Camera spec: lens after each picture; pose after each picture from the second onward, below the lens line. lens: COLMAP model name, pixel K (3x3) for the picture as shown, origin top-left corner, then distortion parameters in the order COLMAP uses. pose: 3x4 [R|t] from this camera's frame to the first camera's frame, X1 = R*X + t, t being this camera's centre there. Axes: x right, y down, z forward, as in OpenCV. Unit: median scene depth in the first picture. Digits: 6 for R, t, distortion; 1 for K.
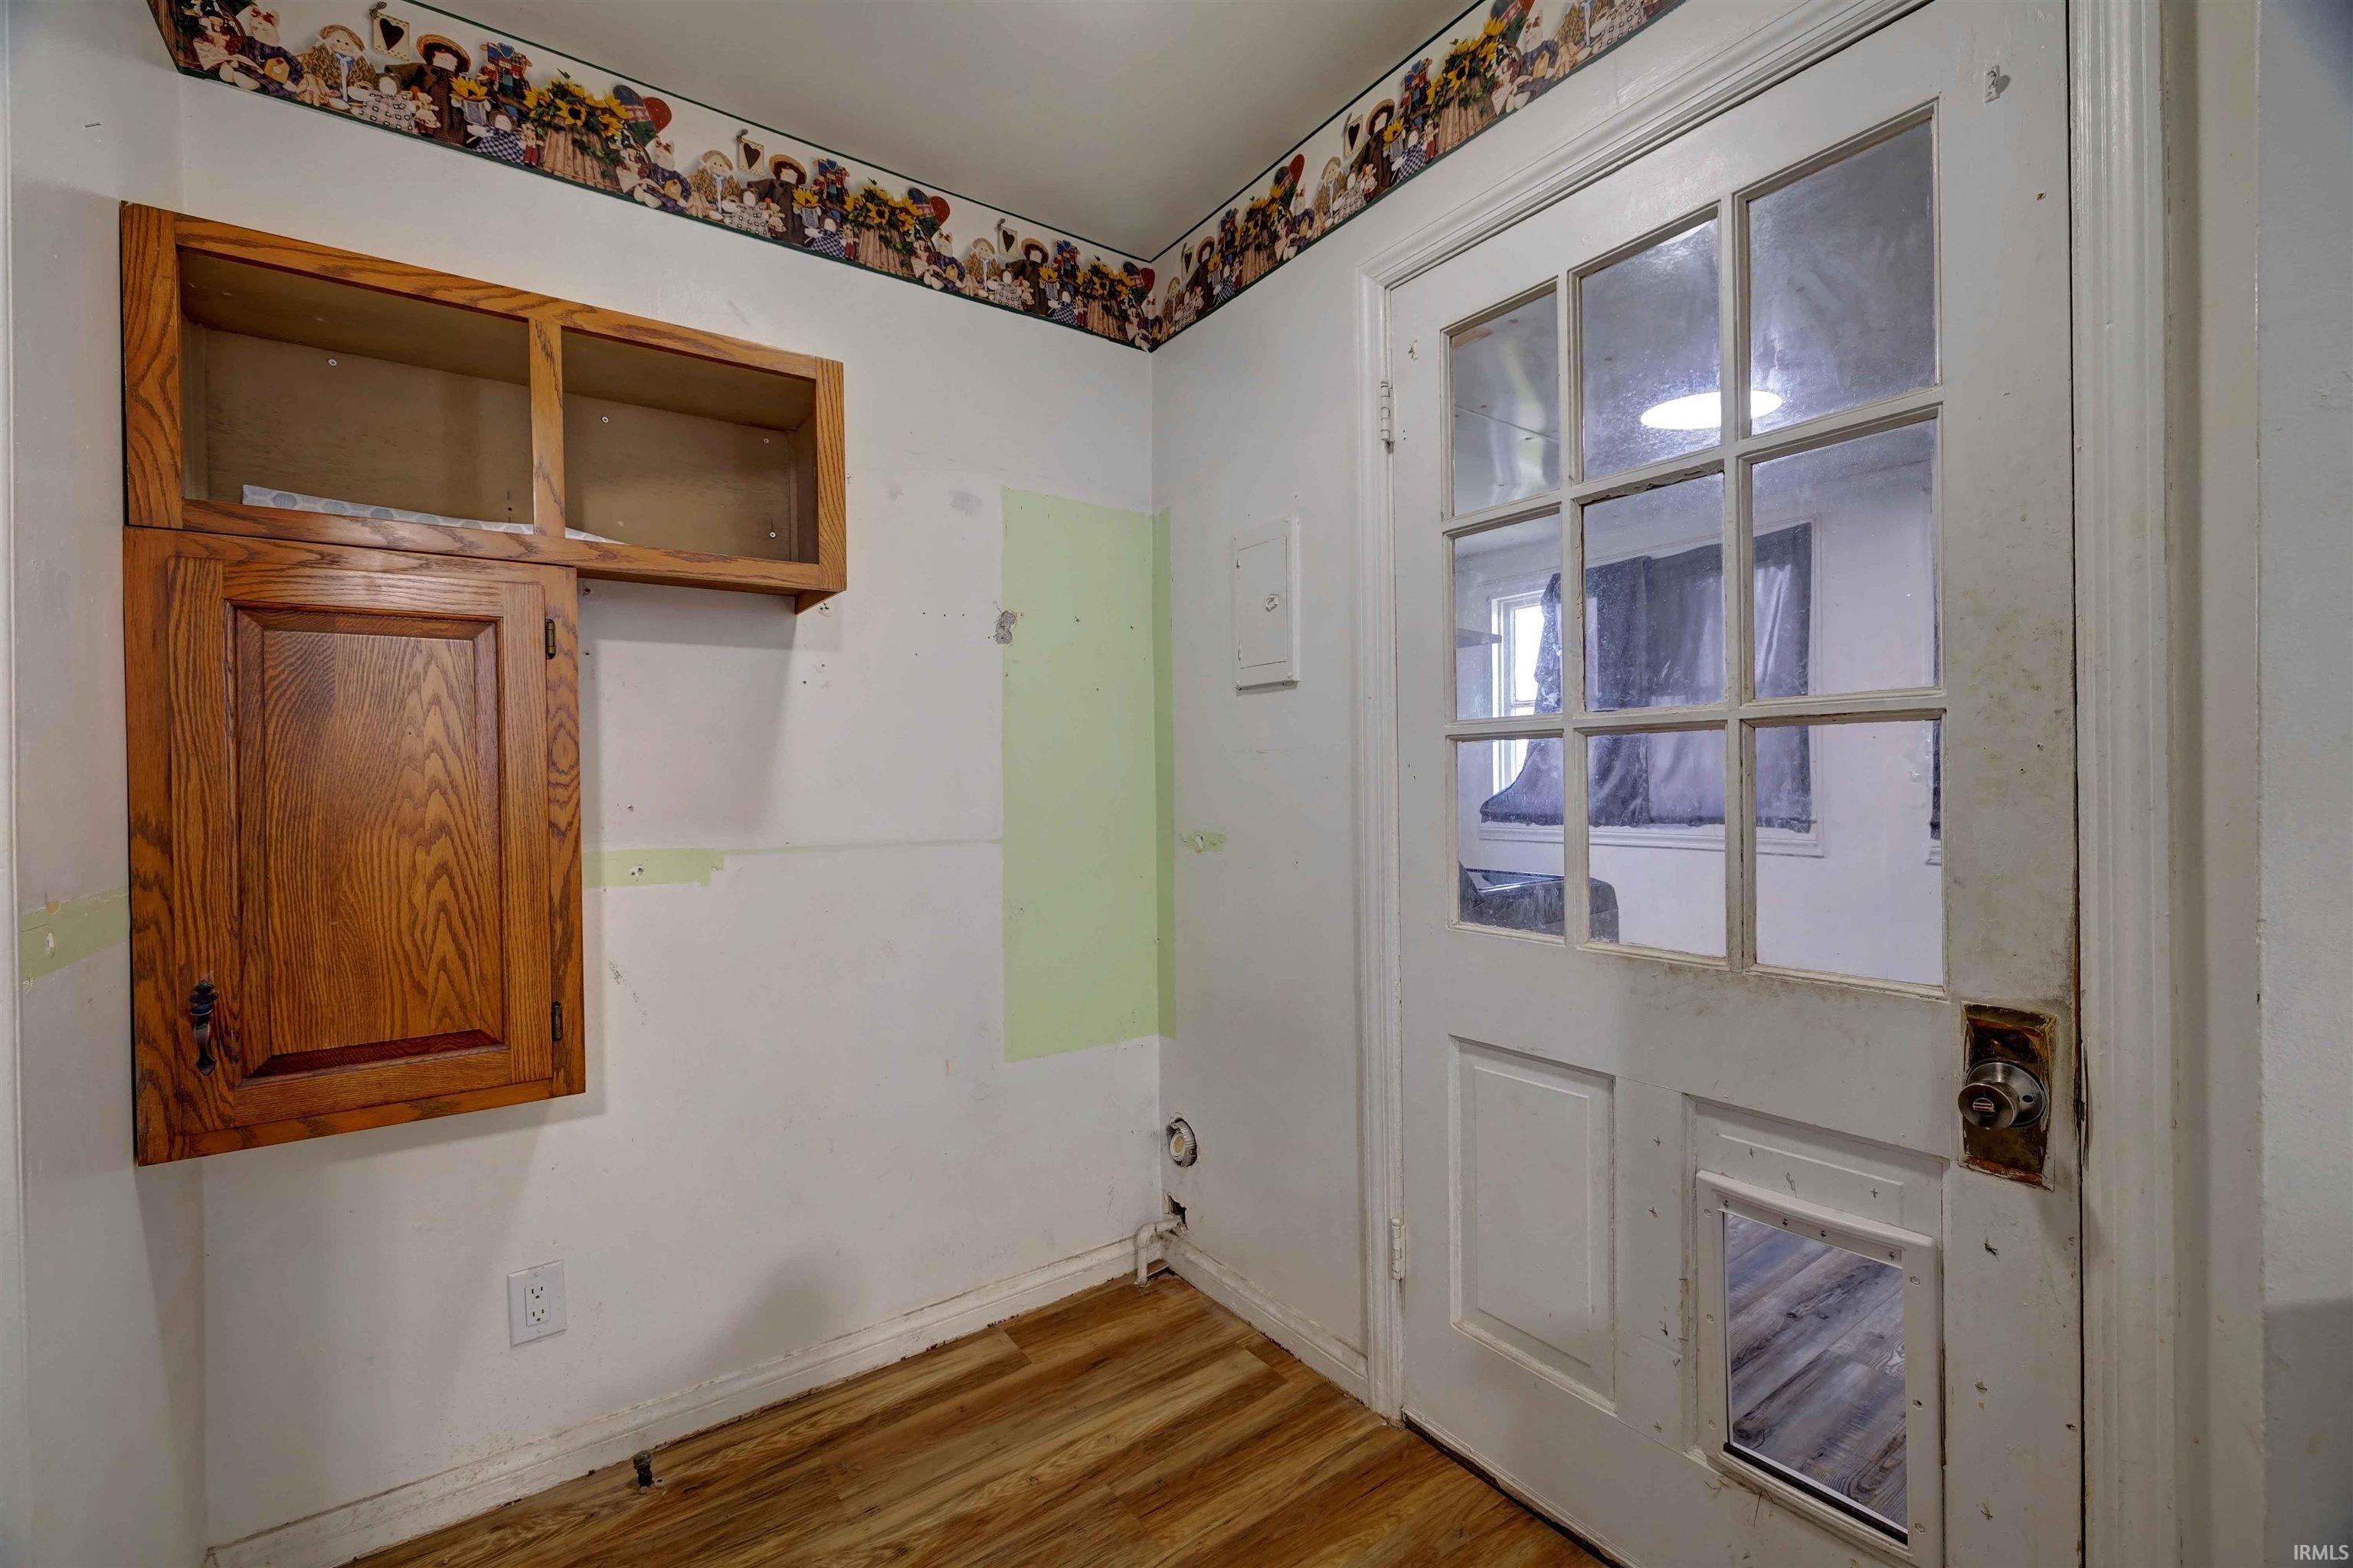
lens RADIAL K [[980.7, 0, 1175.3], [0, 980.7, 778.9], [0, 0, 1]] dist [0.000265, -0.000123]
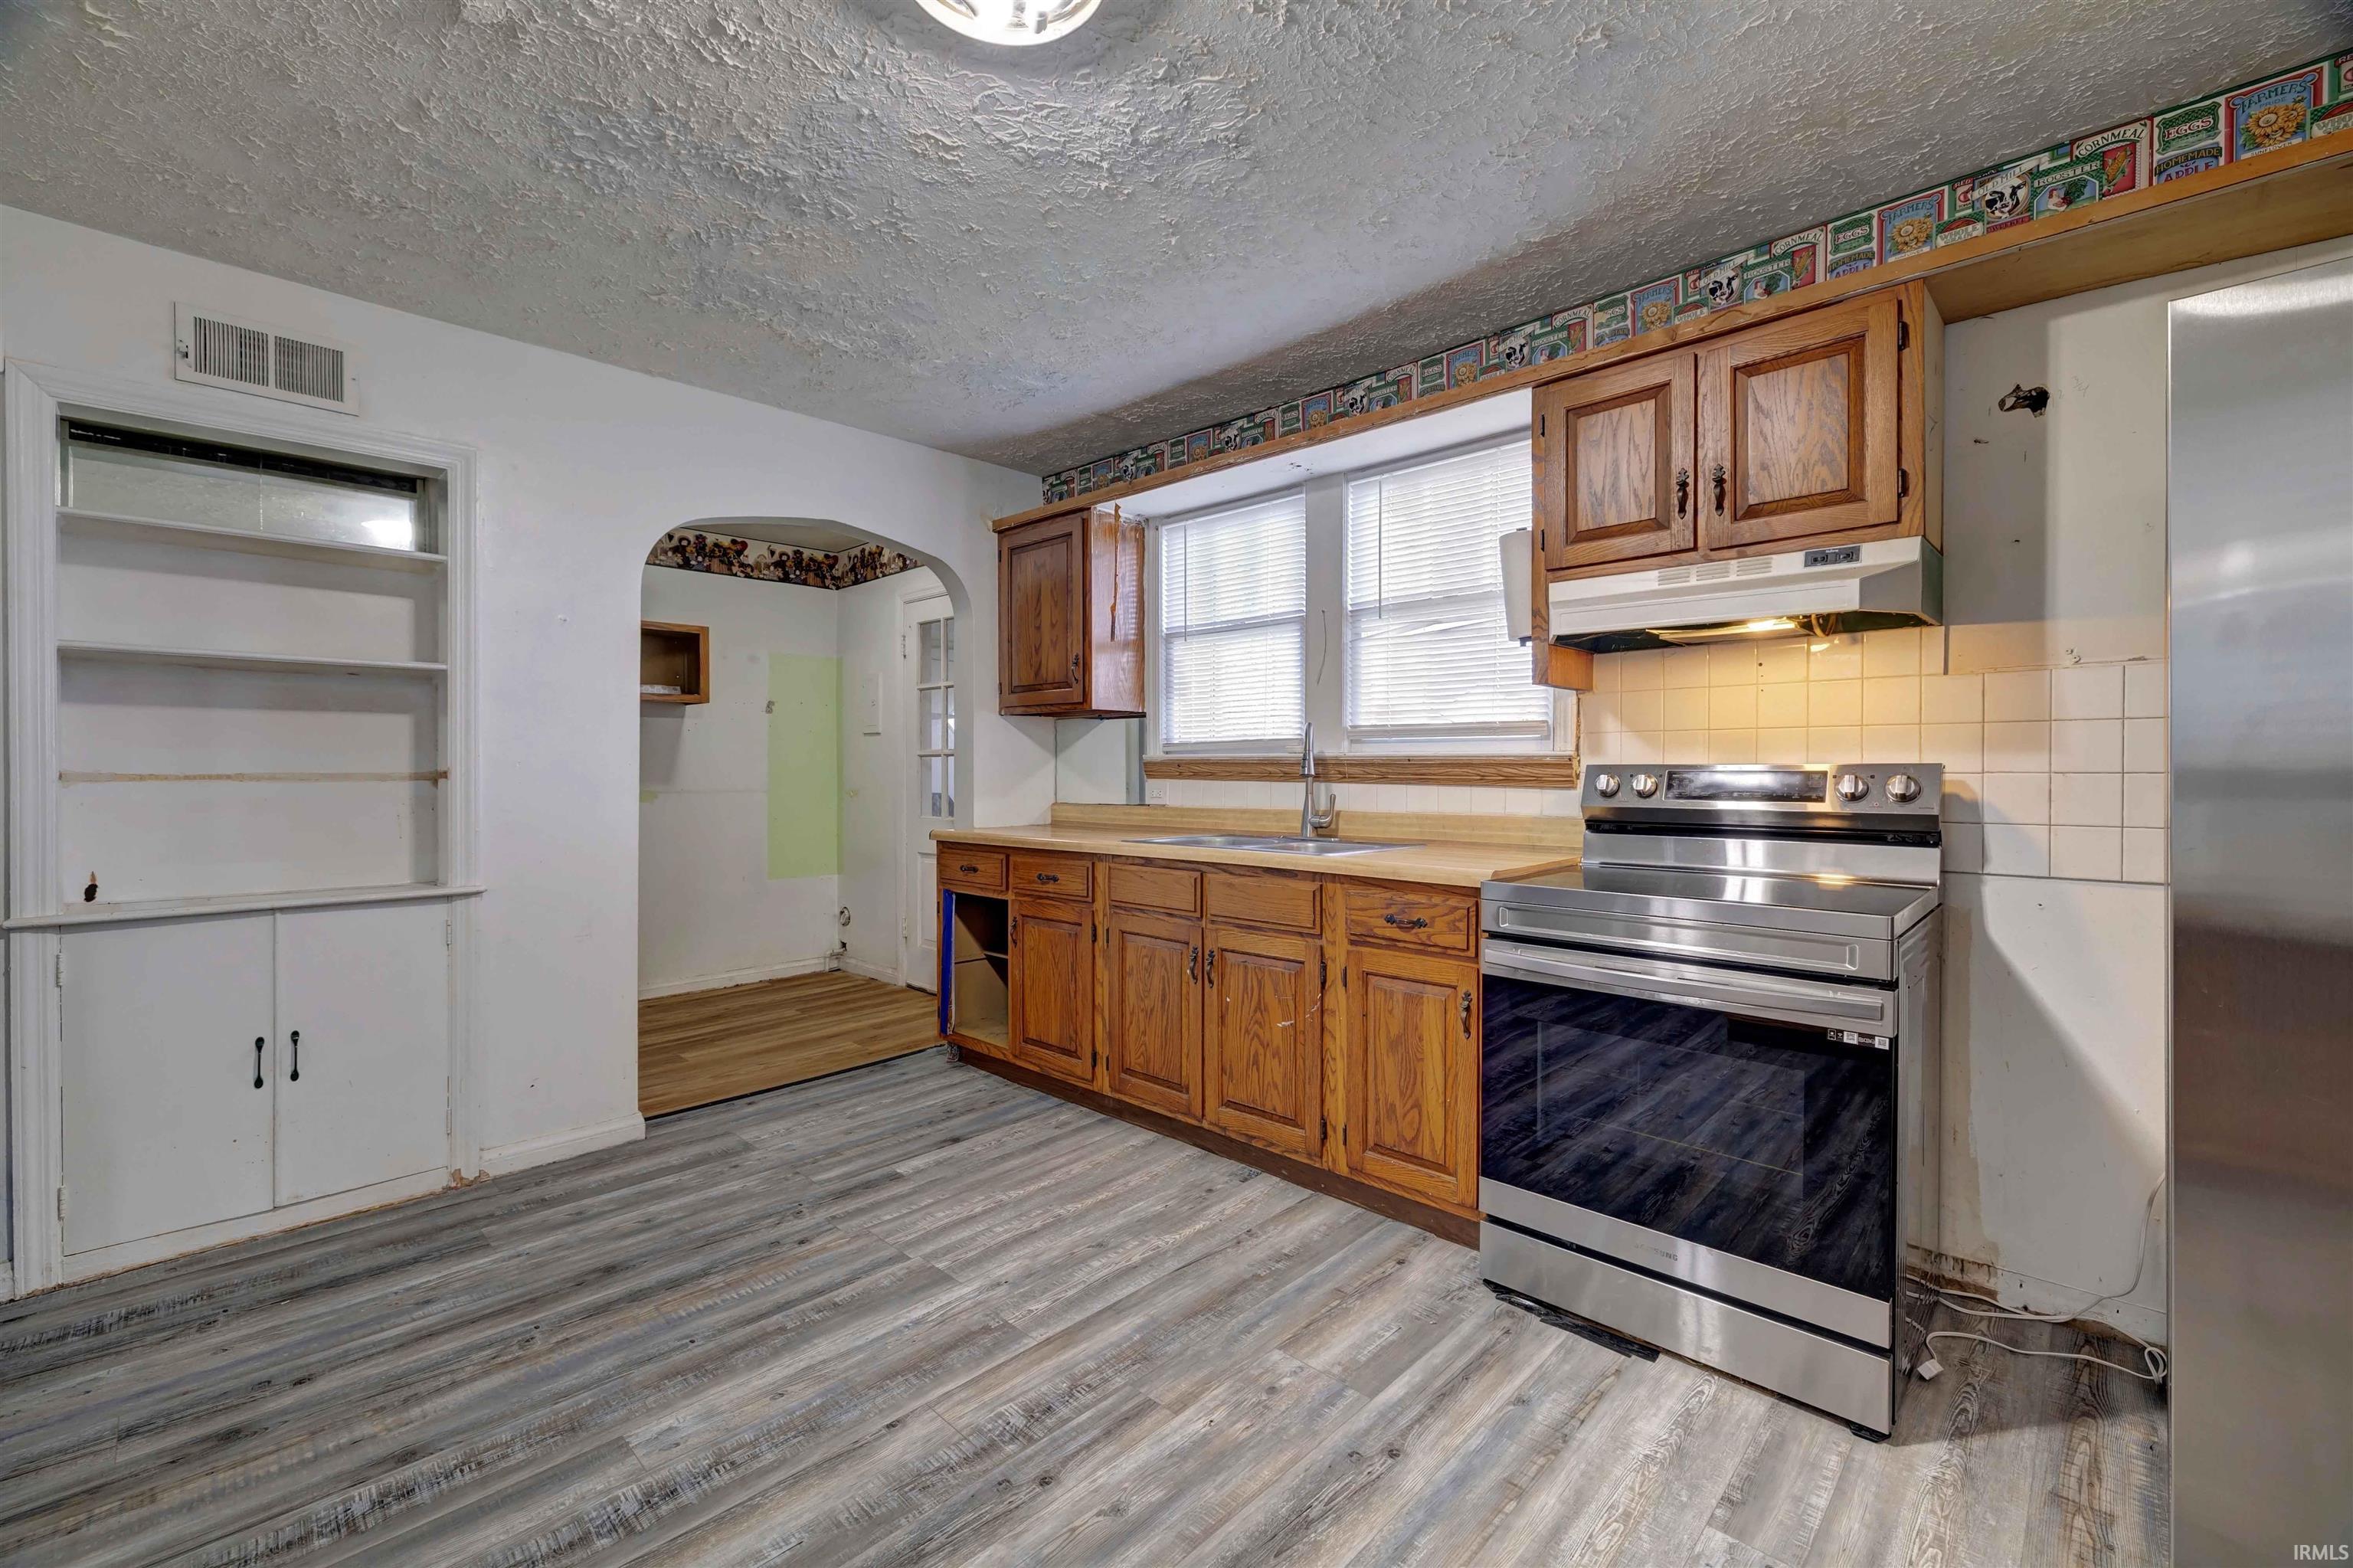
lens RADIAL K [[980.7, 0, 1180.0], [0, 980.7, 782.0], [0, 0, 1]] dist [0.000265, -0.000123]
pose [[0.981714, 0.011179, 0.190033, 0.464523], [-0.013082, 0.999876, 0.008763, 0.003127], [-0.189912, -0.011089, 0.981739, -2.024947]]
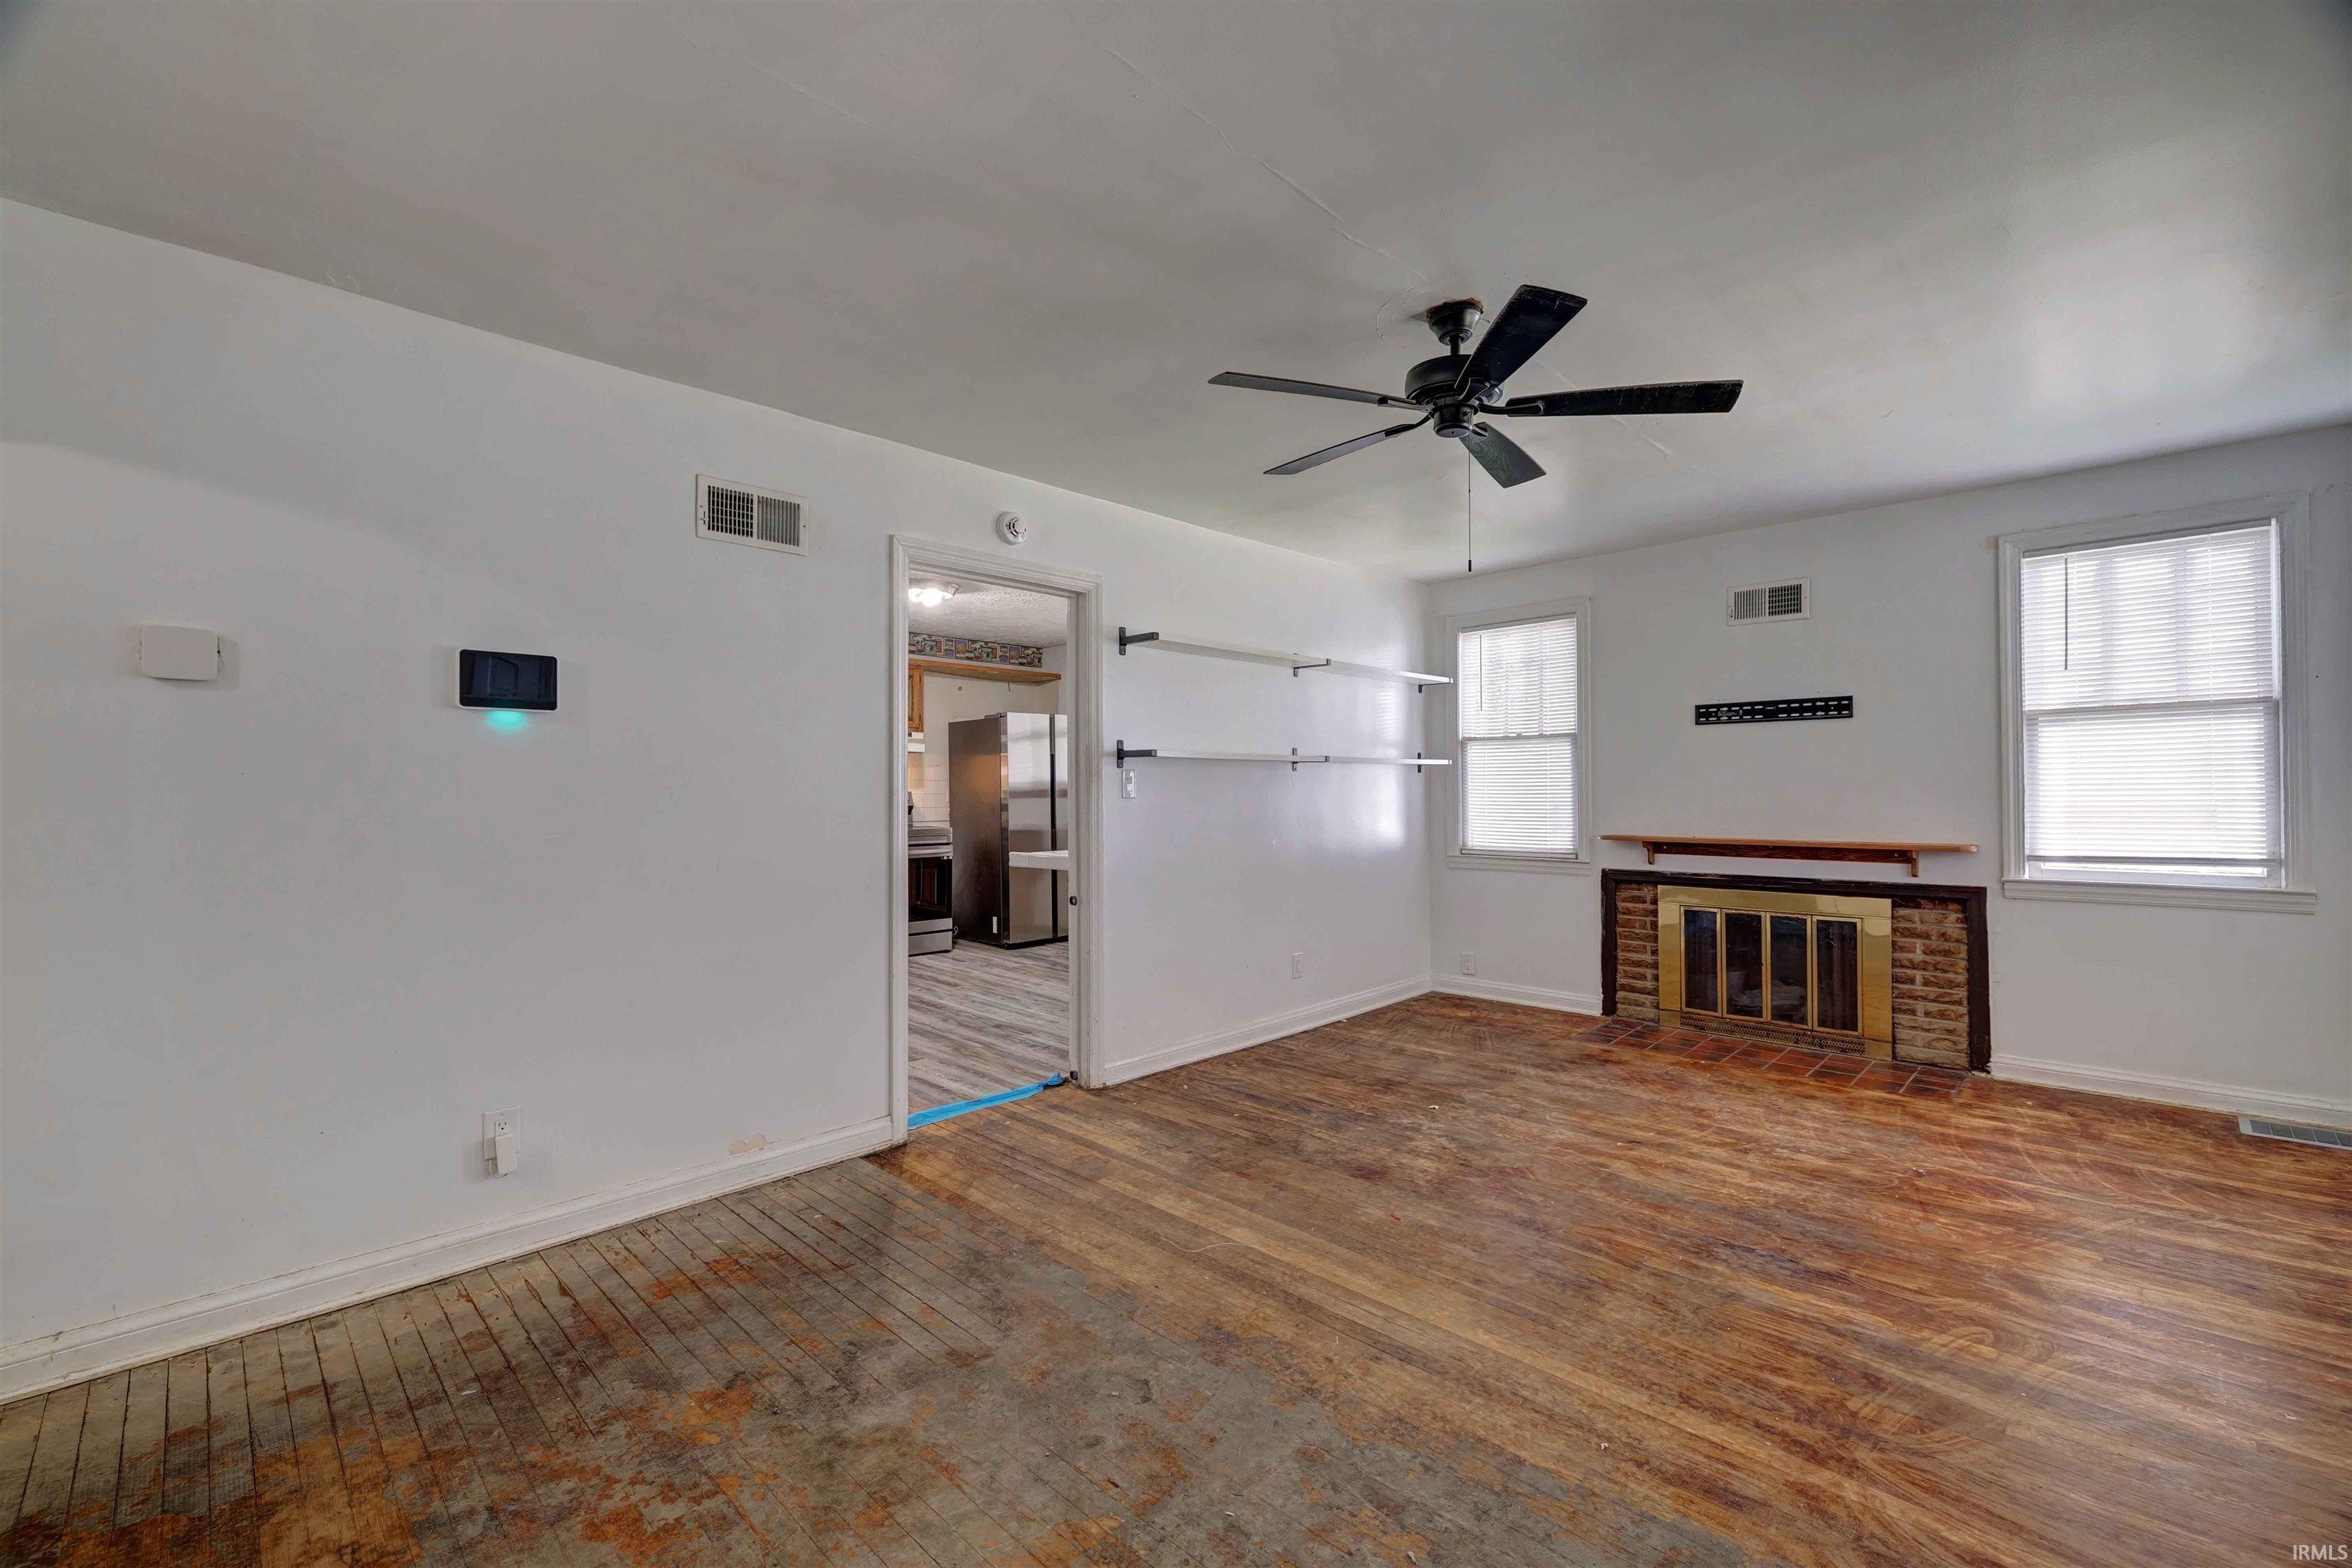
lens RADIAL K [[980.3, 0, 1175.7], [0, 980.3, 784.0], [0, 0, 1]] dist [0.000265, -0.000123]
pose [[-0.172048, 0.017483, 0.984933, -2.825061], [0.003615, 0.999847, -0.017116, 0.022326], [-0.985082, 0.000615, -0.172085, -1.447105]]
